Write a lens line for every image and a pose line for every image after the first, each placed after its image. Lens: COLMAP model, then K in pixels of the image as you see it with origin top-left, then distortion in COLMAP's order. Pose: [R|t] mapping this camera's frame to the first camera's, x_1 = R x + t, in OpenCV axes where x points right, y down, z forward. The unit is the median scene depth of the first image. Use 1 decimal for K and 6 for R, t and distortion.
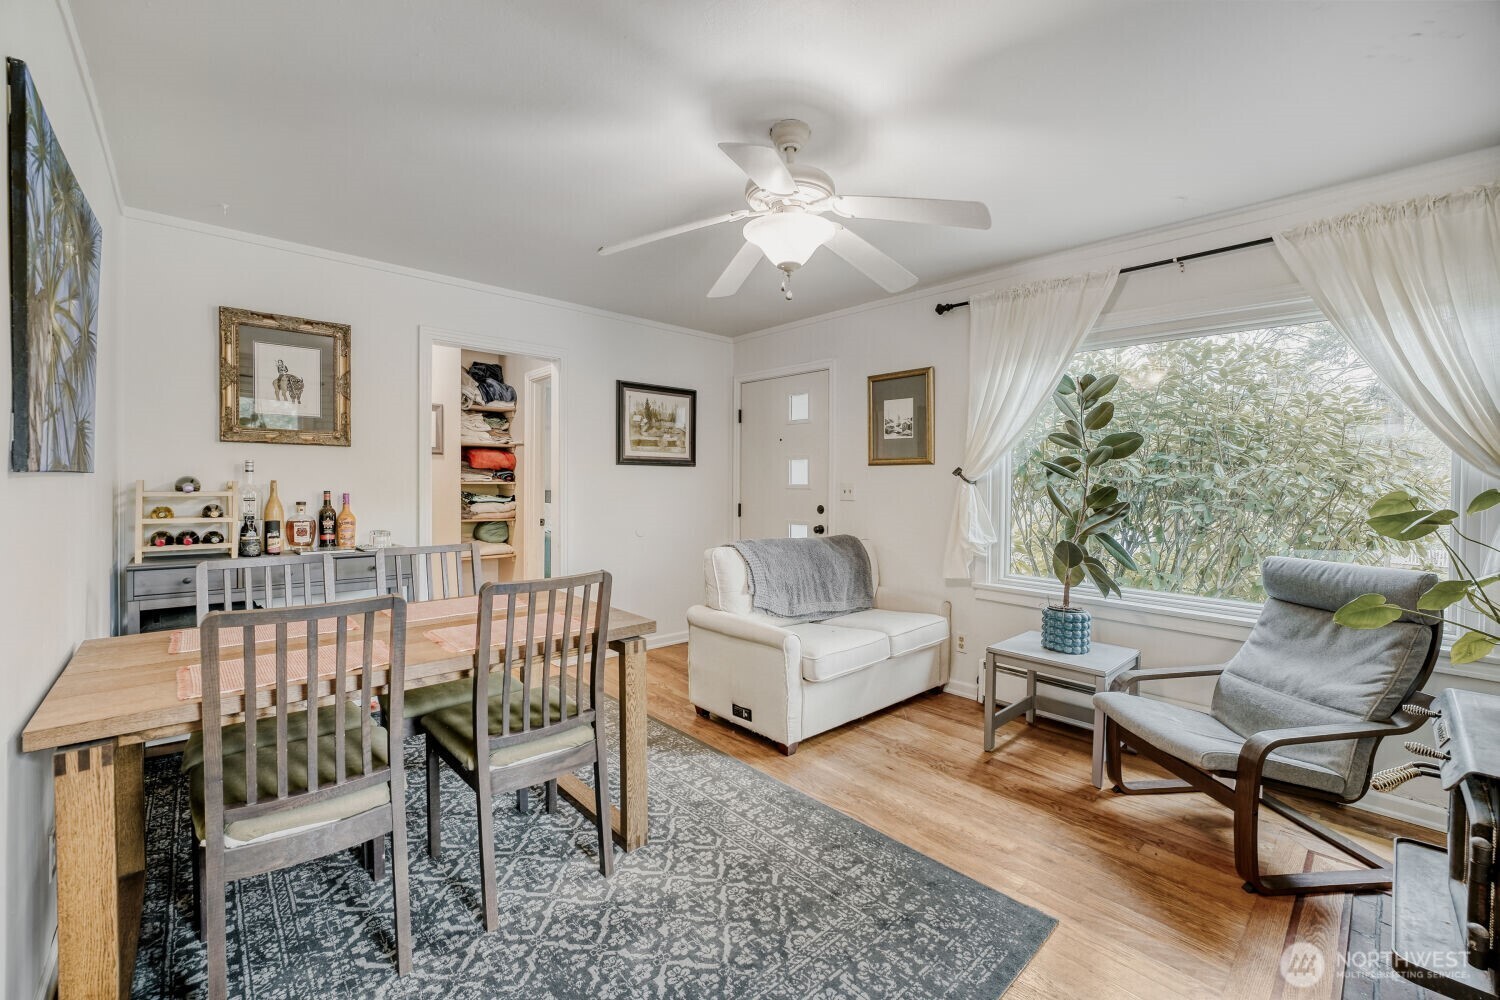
lens RADIAL K [[605.3, 0, 769.7], [0, 605.3, 488.1], [0, 0, 1]] dist [-0.031011, 0.000247]
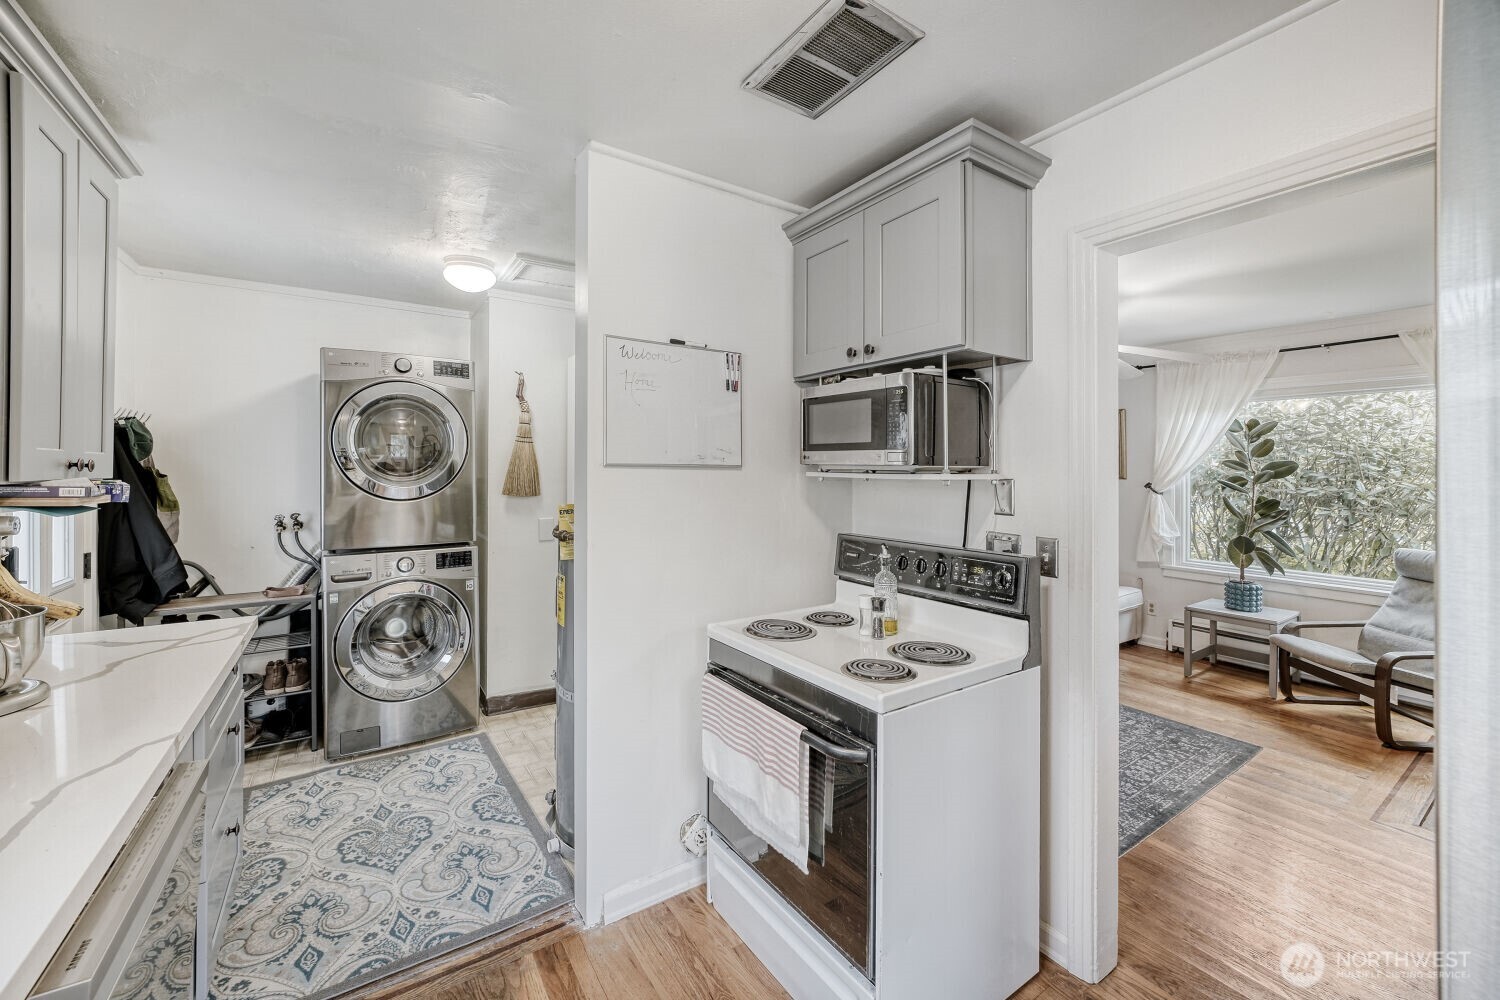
lens RADIAL K [[593.7, 0, 784.2], [0, 593.7, 469.7], [0, 0, 1]] dist [0.000751, 0.000256]
pose [[0.991117, -0.007391, -0.132784, -0.391523], [0.005337, 0.999861, -0.015819, -0.053240], [0.132883, 0.014969, 0.991019, -0.551906]]
